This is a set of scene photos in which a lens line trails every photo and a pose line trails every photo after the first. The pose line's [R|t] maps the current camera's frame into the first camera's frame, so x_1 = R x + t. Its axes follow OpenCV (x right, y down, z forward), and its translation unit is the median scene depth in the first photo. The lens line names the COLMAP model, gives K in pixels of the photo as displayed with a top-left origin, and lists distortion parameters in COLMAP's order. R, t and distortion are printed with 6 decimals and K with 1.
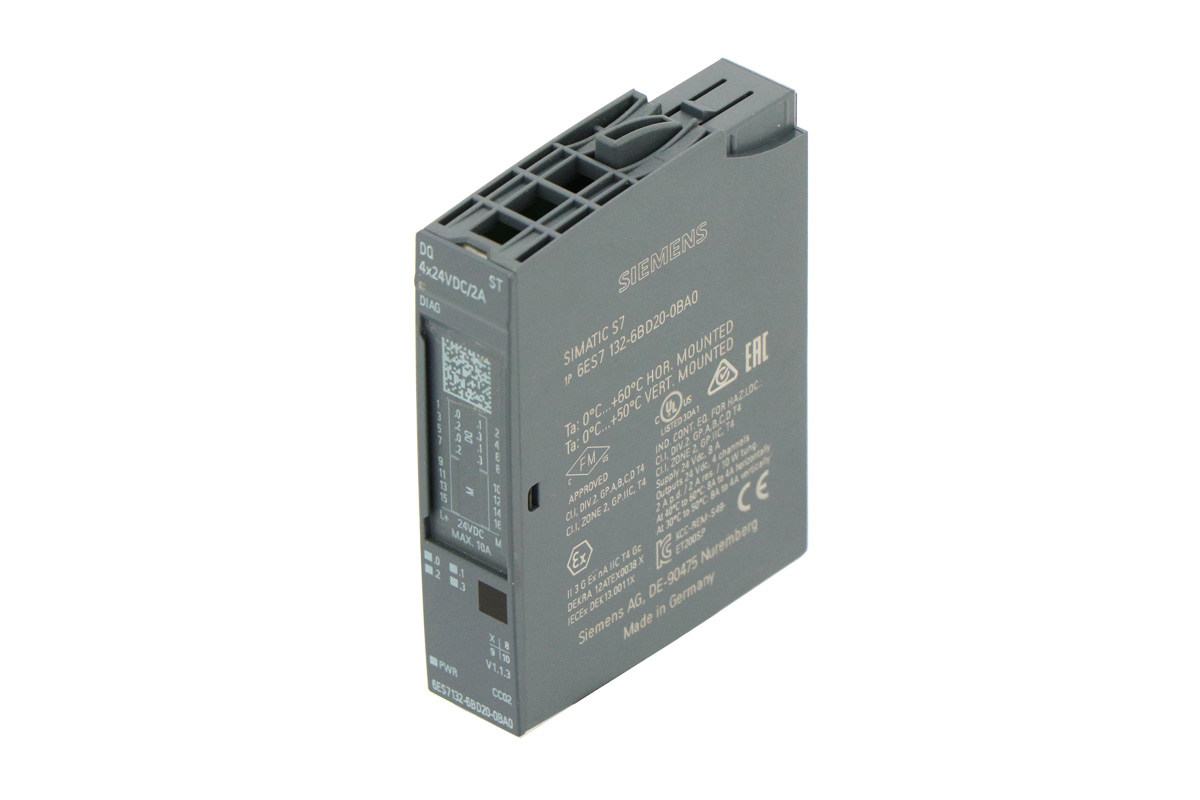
lens RADIAL K [[8432.0, 0, 600.0], [0, 8432.0, 400.0], [0, 0, 1]] dist [1.056543, -16.901188]
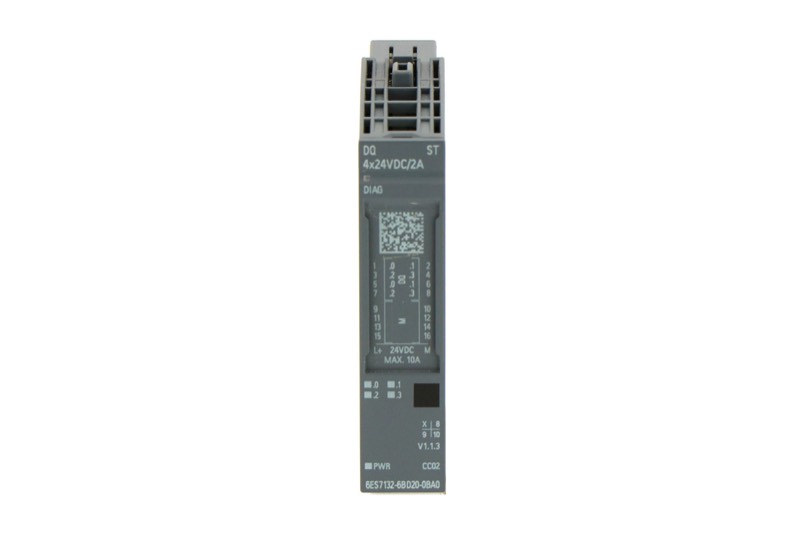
lens RADIAL K [[5621.3, 0, 400.0], [0, 5621.3, 266.5], [0, 0, 1]] dist [1.056543, -16.901188]
pose [[0.750440, -0.233345, 0.618377, -0.619172], [0.364552, 0.926550, -0.092773, 0.092743], [-0.551309, 0.295051, 0.780387, 0.232289]]
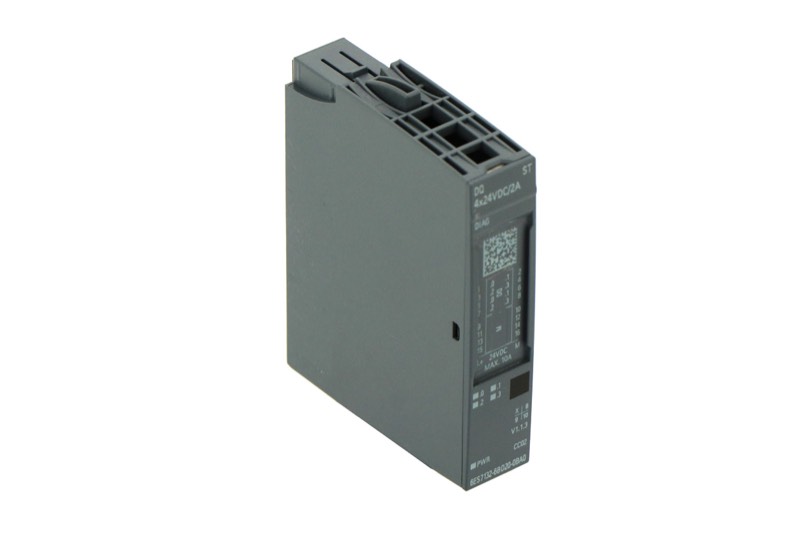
lens RADIAL K [[5621.3, 0, 400.0], [0, 5621.3, 266.5], [0, 0, 1]] dist [1.056543, -16.901188]
pose [[0.173672, -0.536812, 0.825634, -0.841400], [0.543699, 0.751289, 0.374107, -0.382690], [-0.821115, 0.383924, 0.422342, 0.585524]]
